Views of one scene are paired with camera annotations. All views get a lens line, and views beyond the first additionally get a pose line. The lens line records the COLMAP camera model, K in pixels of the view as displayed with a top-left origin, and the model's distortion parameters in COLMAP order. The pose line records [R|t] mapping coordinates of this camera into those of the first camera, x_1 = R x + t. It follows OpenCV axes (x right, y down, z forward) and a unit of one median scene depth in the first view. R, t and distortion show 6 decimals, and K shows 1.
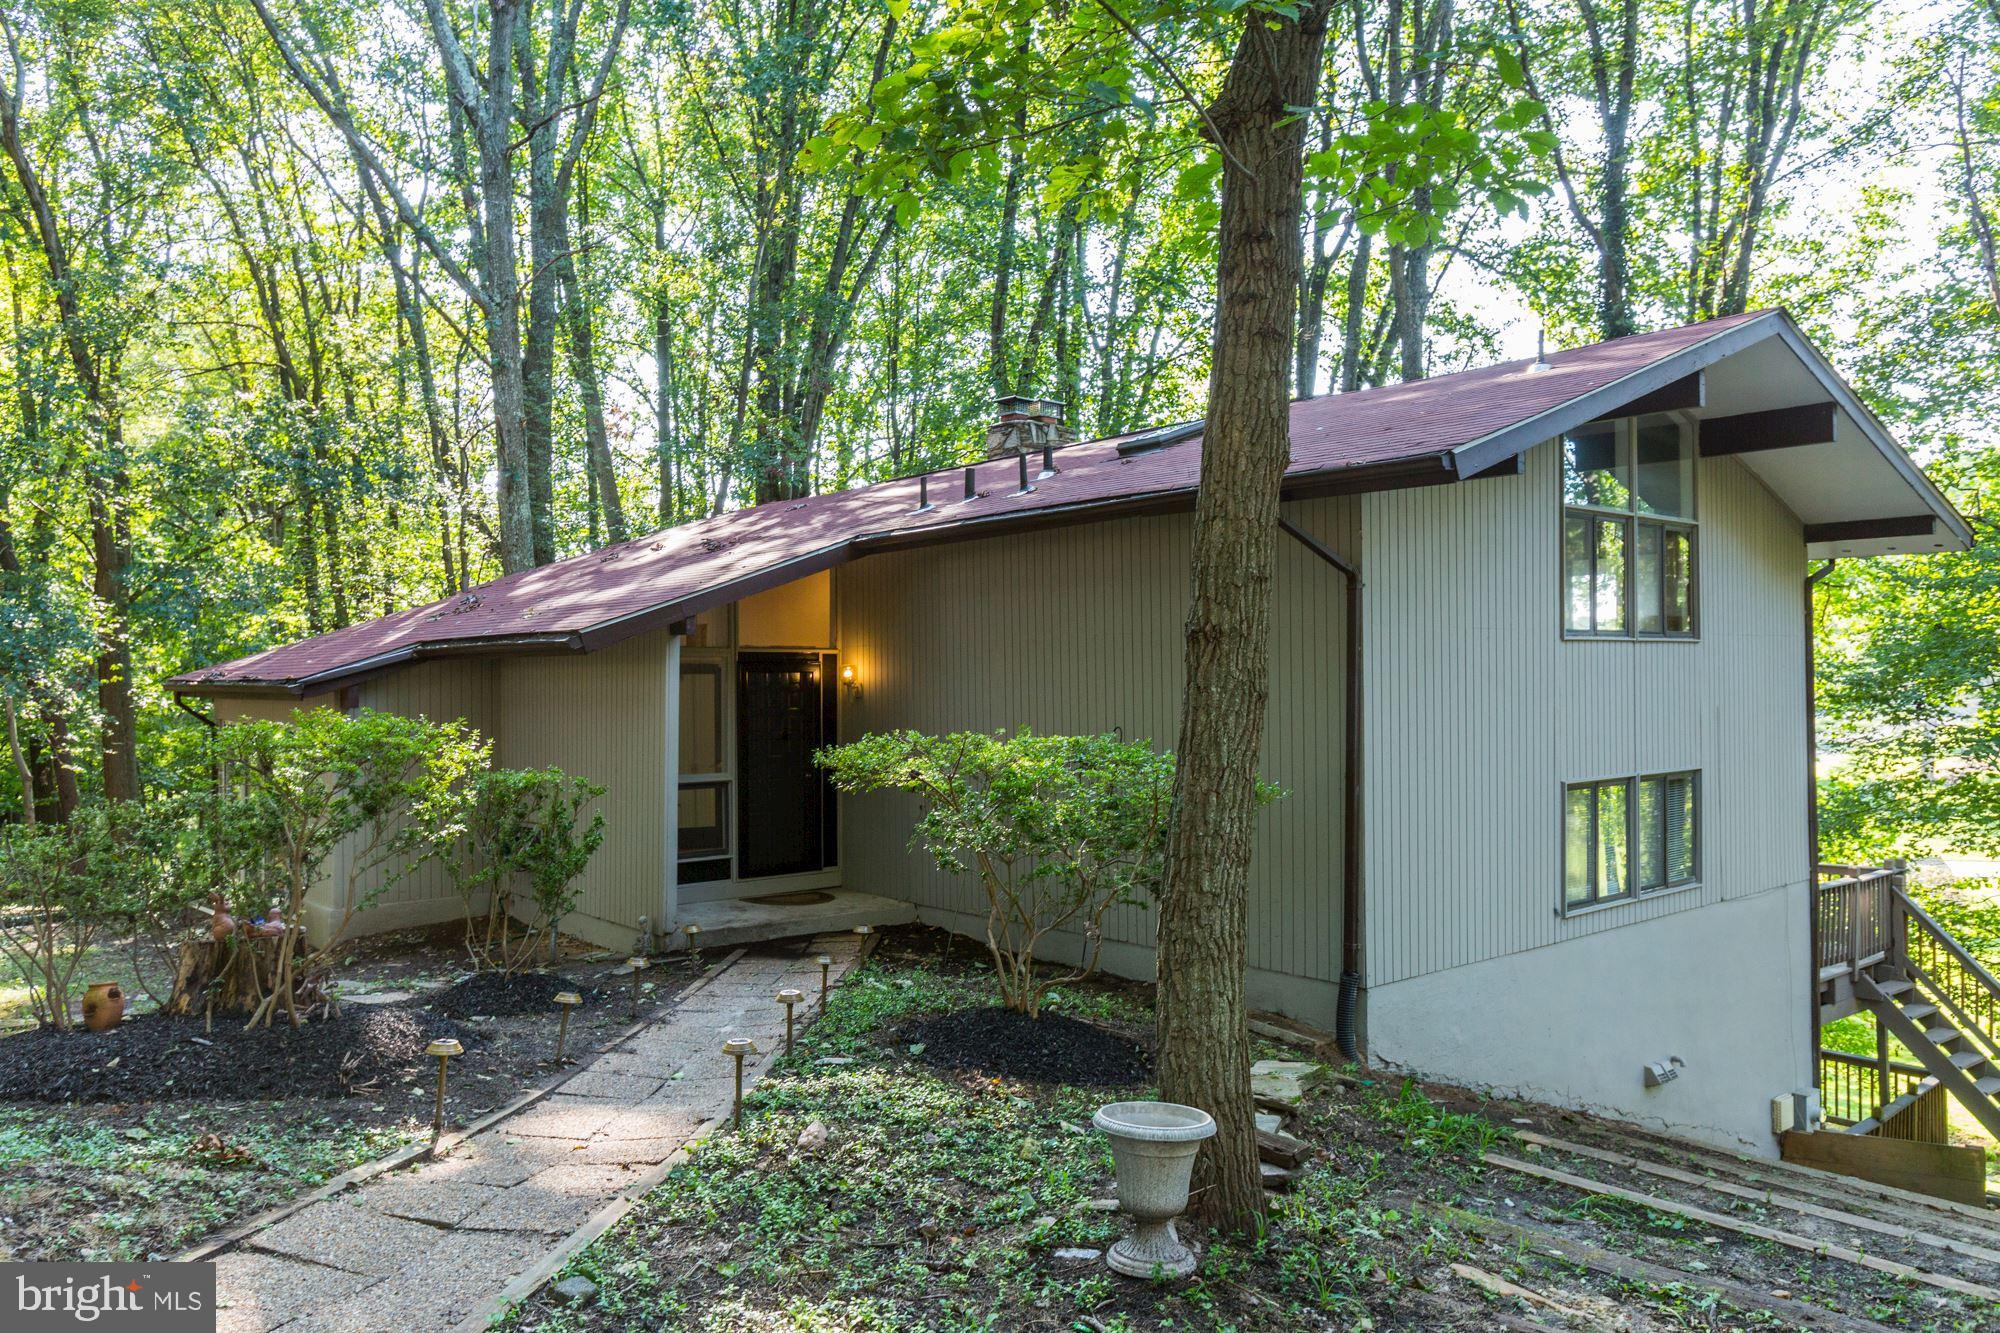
lens RADIAL K [[1398.1, 0, 1000.0], [0, 1398.1, 666.5], [0, 0, 1]] dist [0.001156, -0.001959]
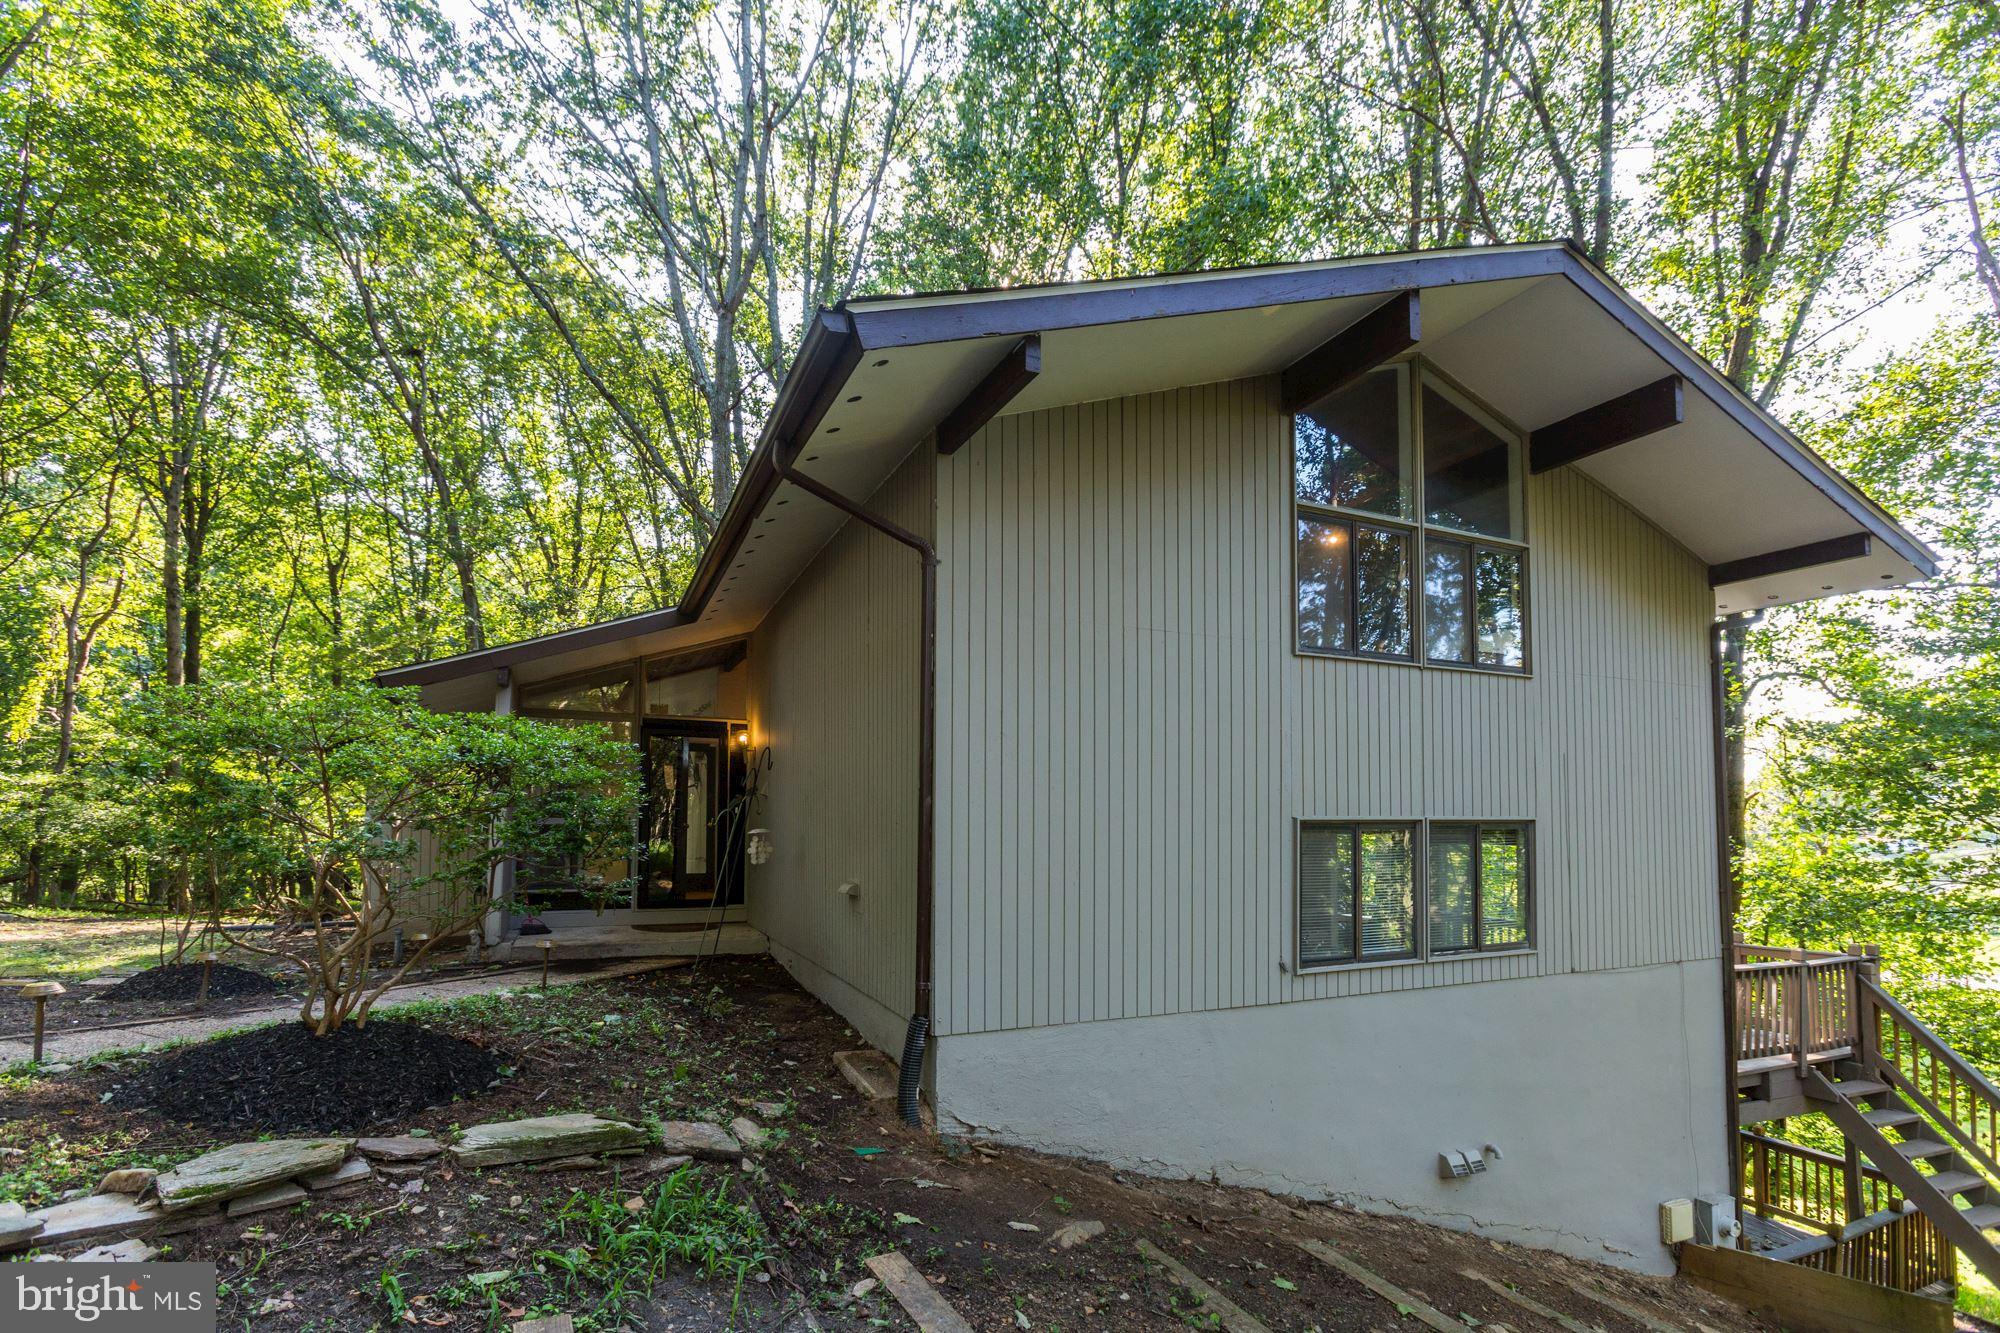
lens RADIAL K [[907.4, 0, 1008.3], [0, 907.4, 768.8], [0, 0, 1]] dist [0.000995, 0.000461]
pose [[0.963465, 0.007003, -0.267743, 0.333697], [-0.015742, 0.999411, -0.030504, 0.062987], [0.267372, 0.033604, 0.963007, 0.354439]]
